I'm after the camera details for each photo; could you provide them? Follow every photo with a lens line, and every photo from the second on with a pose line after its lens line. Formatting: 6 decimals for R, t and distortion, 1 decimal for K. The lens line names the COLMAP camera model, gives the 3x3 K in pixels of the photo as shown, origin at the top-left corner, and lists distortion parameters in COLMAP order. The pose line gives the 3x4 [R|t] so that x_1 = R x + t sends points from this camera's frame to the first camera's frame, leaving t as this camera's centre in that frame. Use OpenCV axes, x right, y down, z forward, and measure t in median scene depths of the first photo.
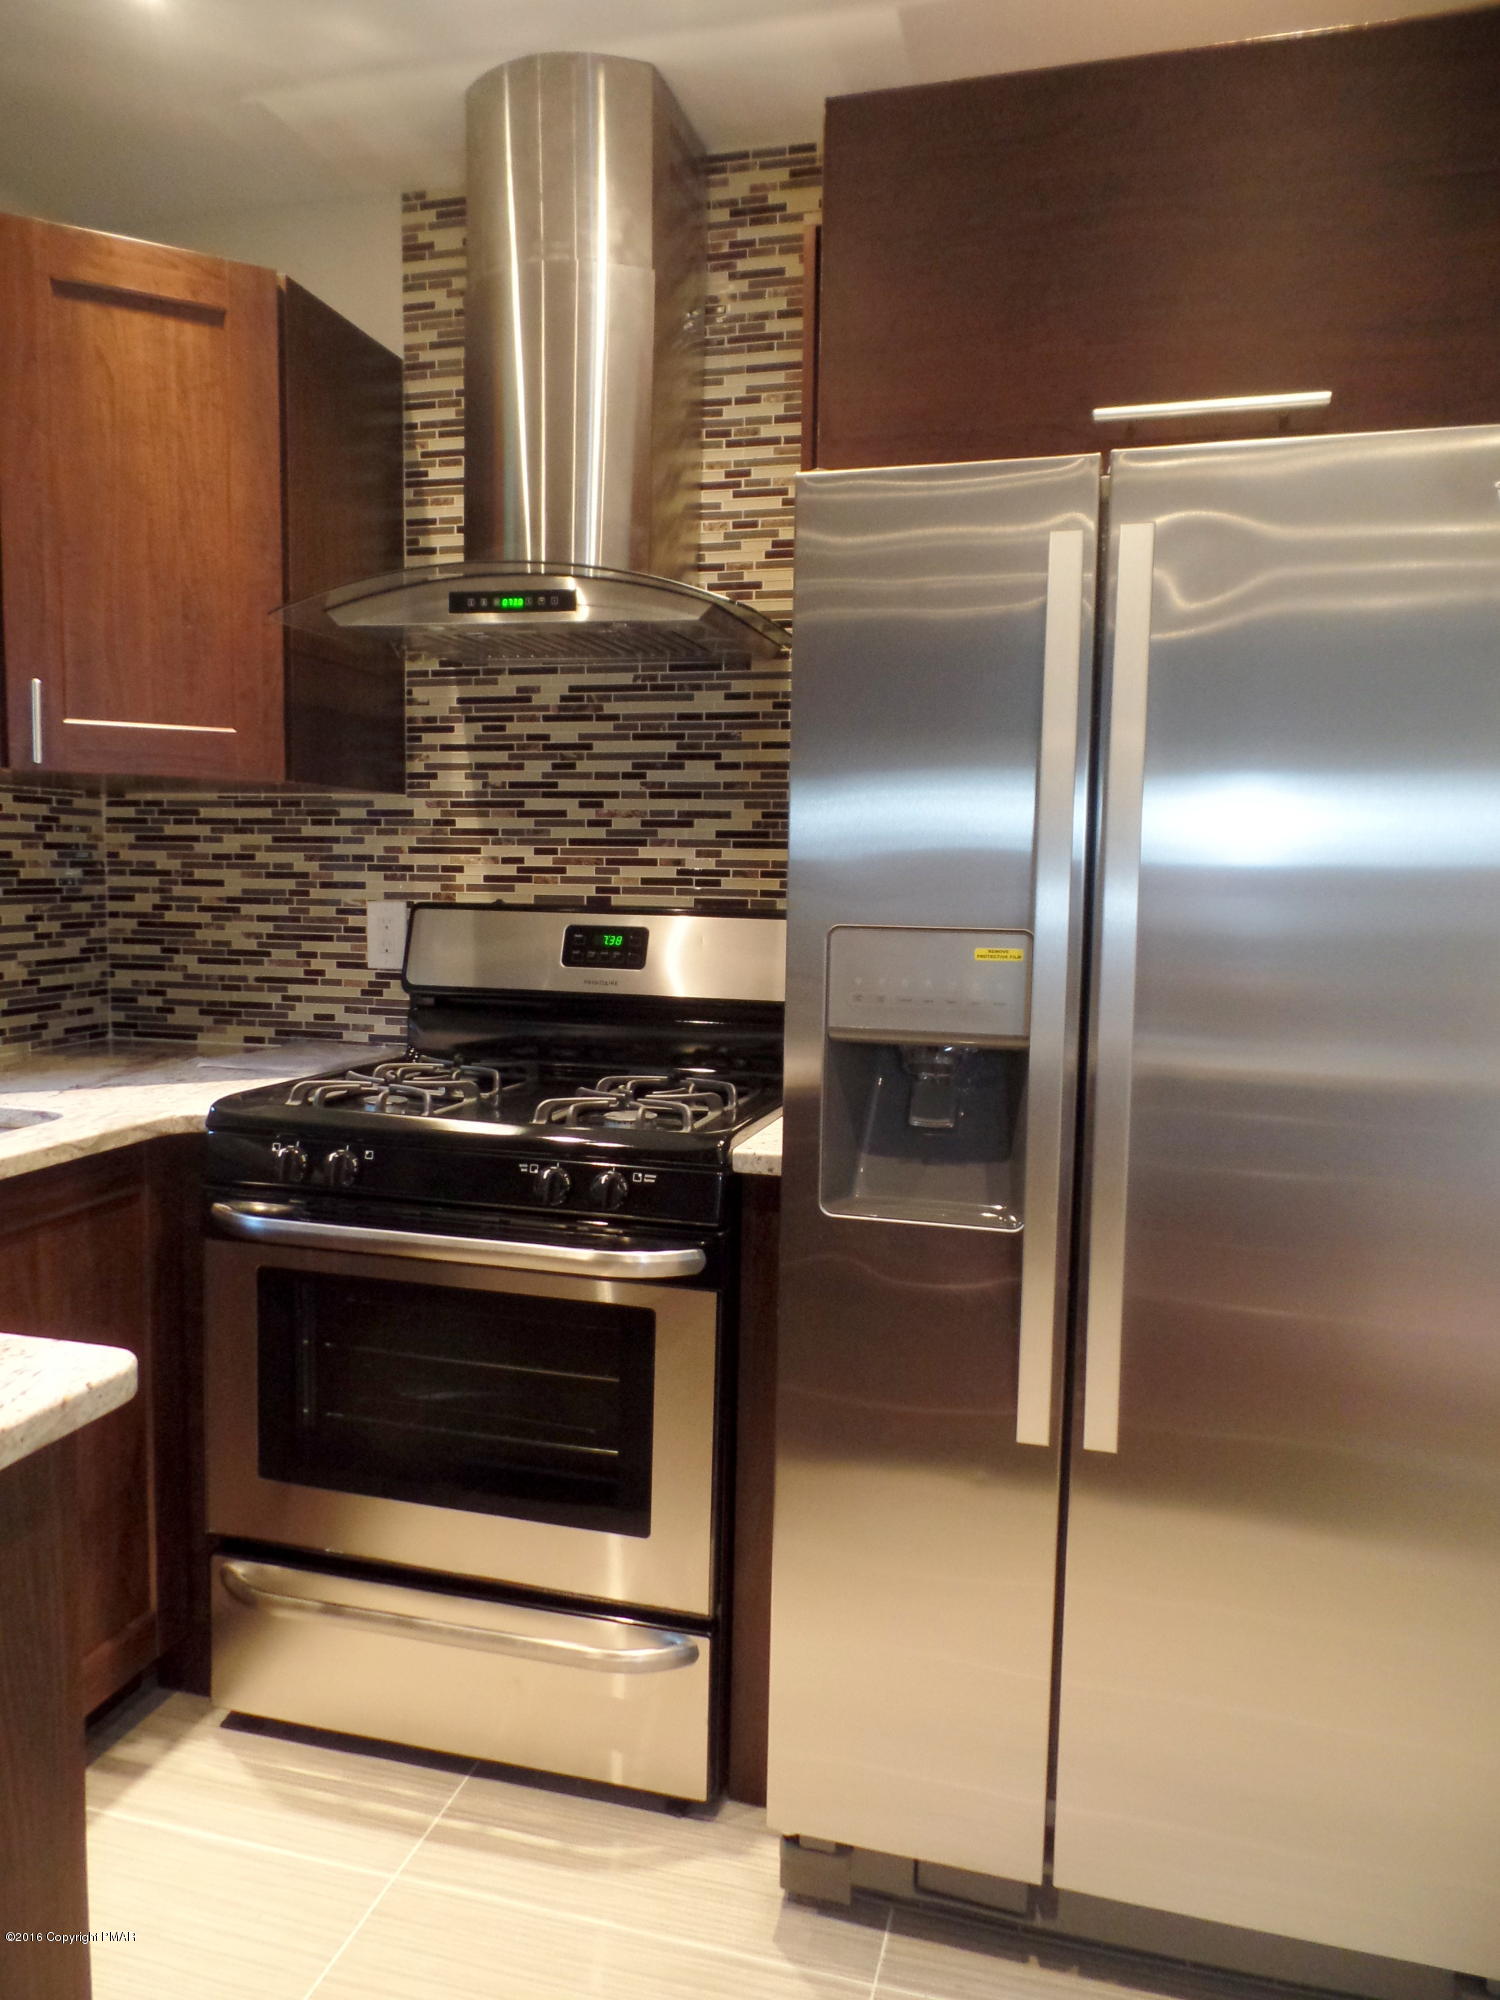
lens RADIAL K [[1391.7, 0, 742.5], [0, 1391.7, 1004.0], [0, 0, 1]] dist [0.002340, 0.004829]
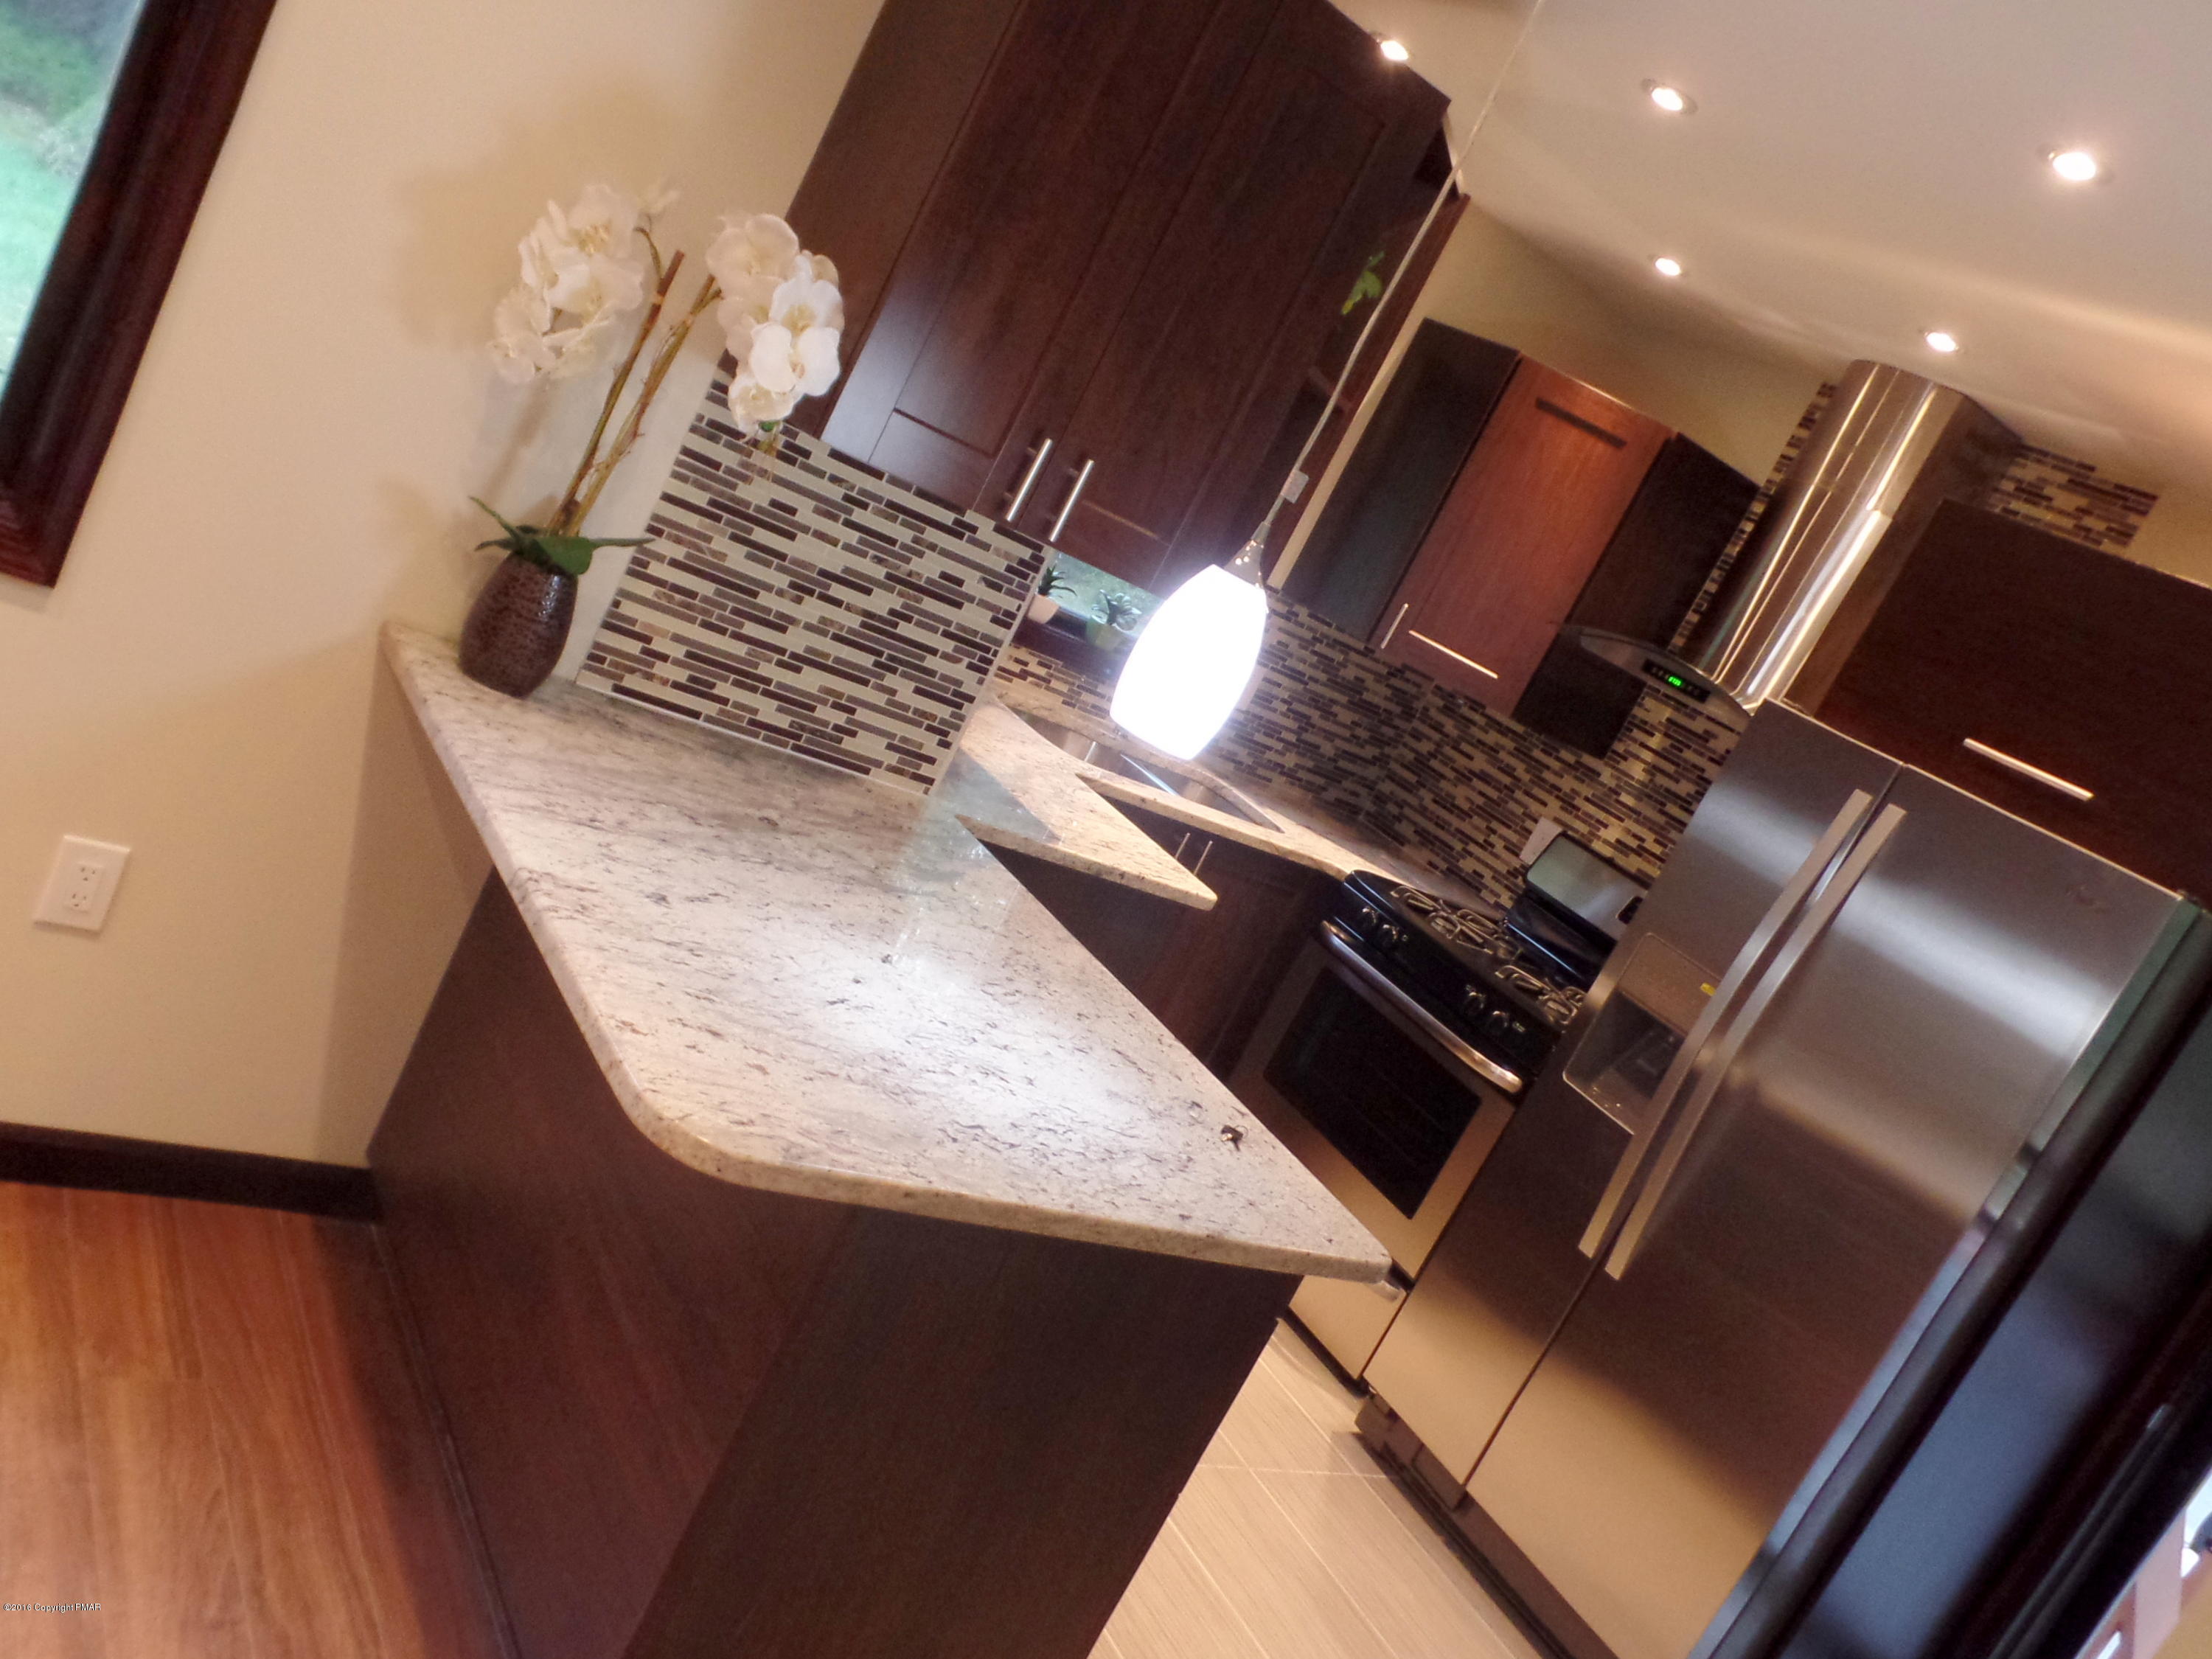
lens RADIAL K [[1883.8, 0, 1106.0], [0, 1883.8, 829.5], [0, 0, 1]] dist [-0.001419, 0.001835]
pose [[0.671046, 0.461111, -0.580581, 0.554838], [-0.496072, 0.861206, 0.110621, -0.056059], [0.551008, 0.213778, 0.806653, -0.780542]]
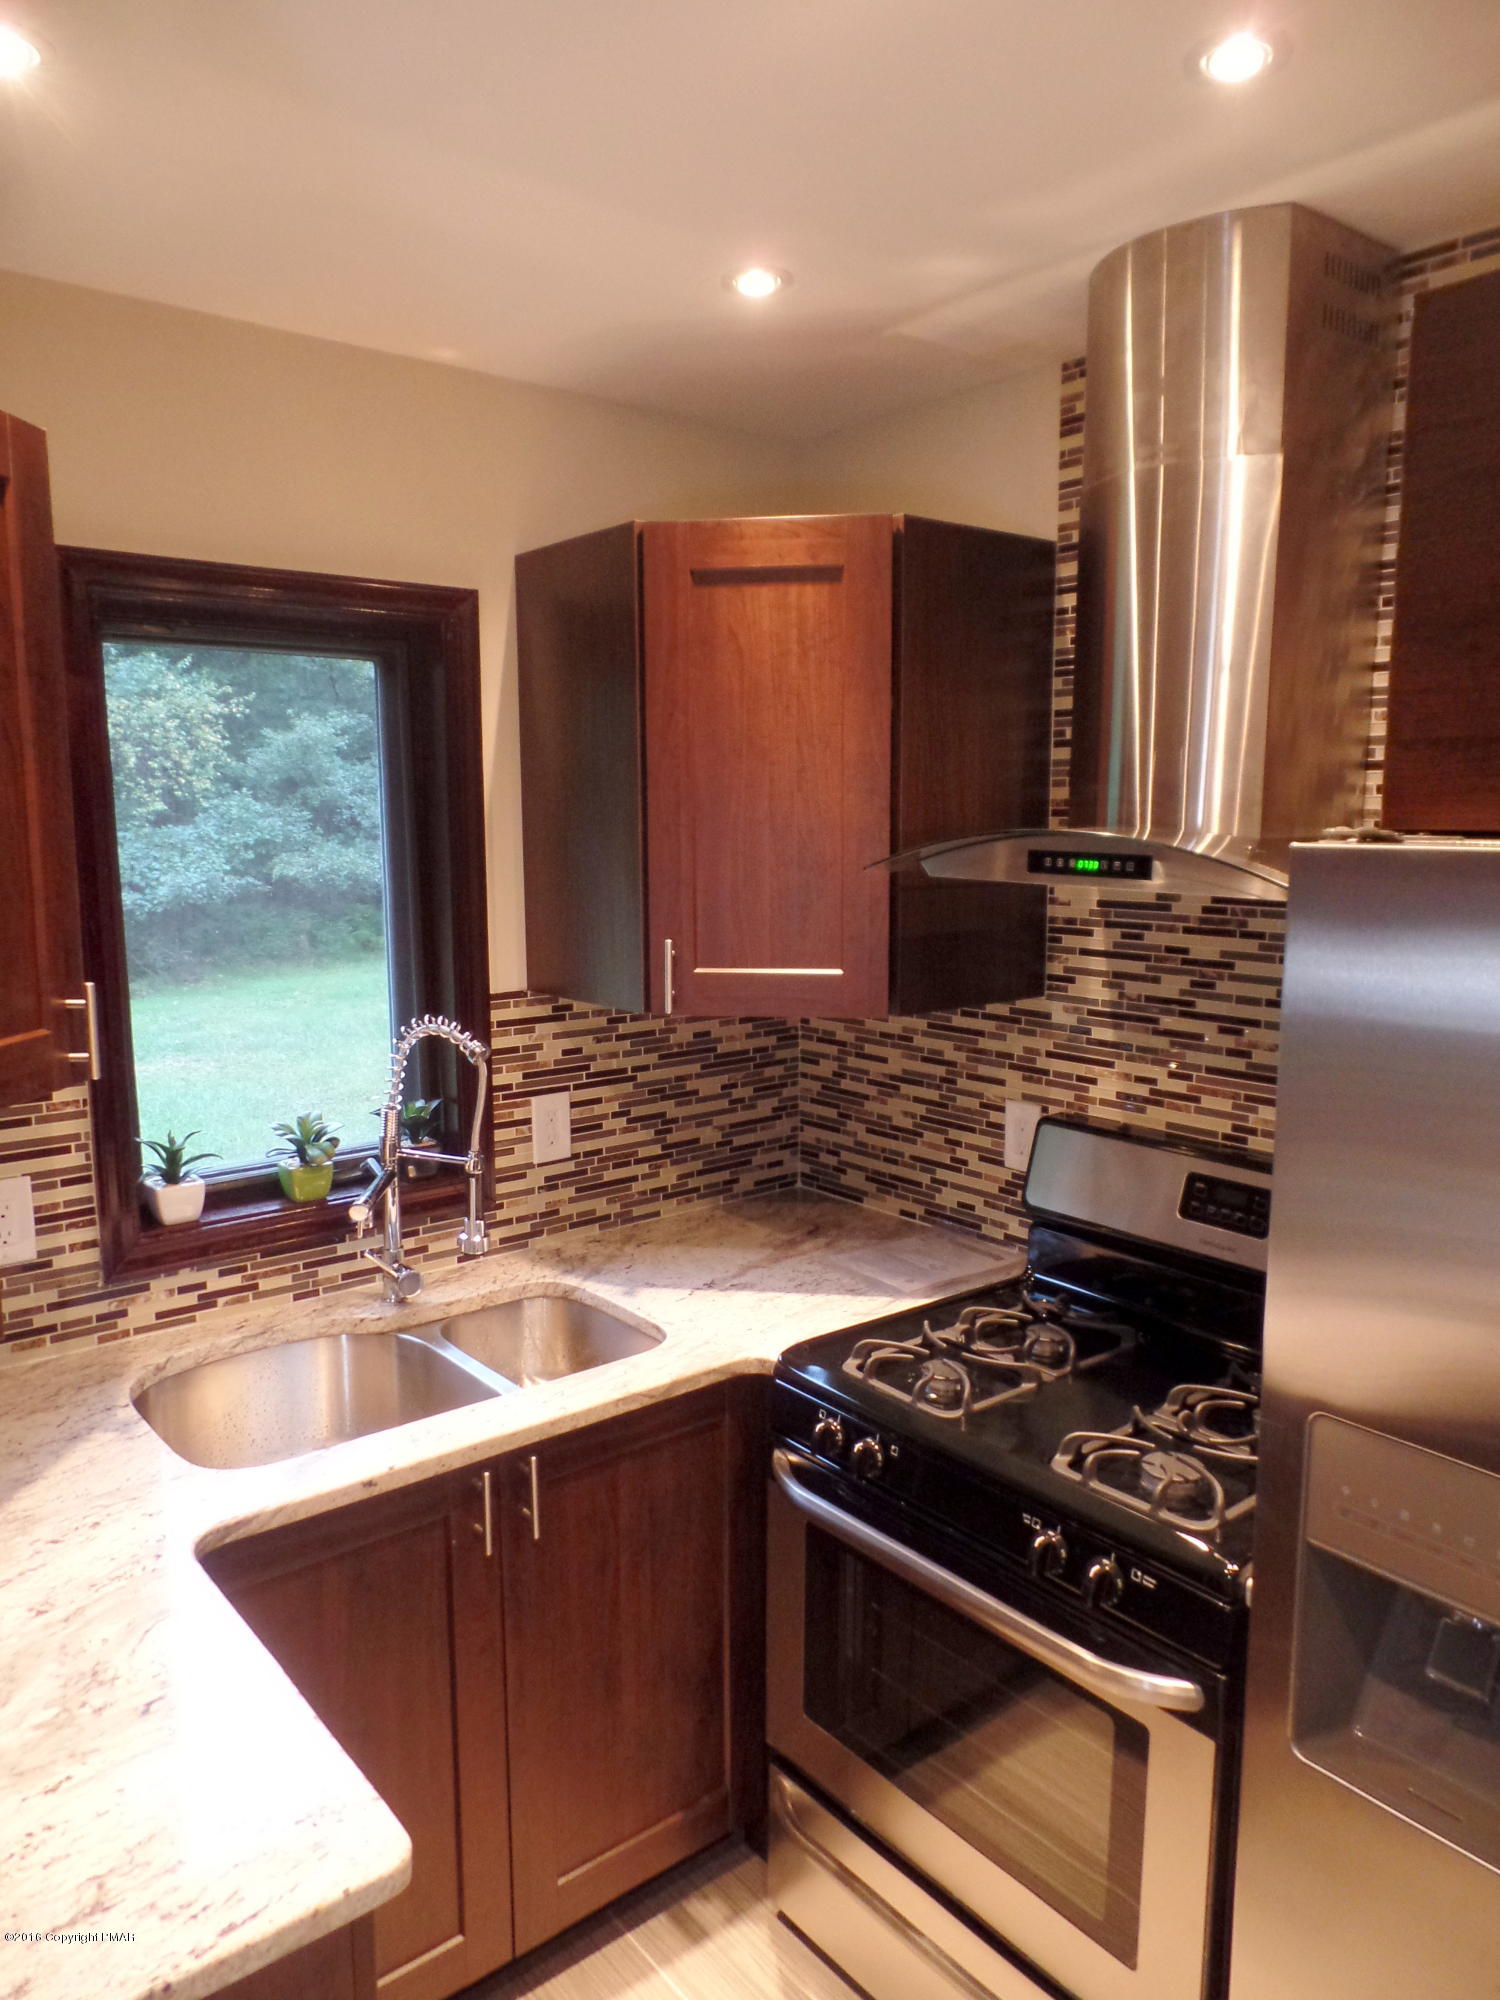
lens RADIAL K [[1391.7, 0, 742.5], [0, 1391.7, 1004.0], [0, 0, 1]] dist [0.002340, 0.004829]
pose [[0.807305, 0.062794, -0.586784, 0.154383], [-0.036458, 0.997730, 0.056611, -0.196178], [0.589007, -0.024309, 0.807762, 0.109862]]
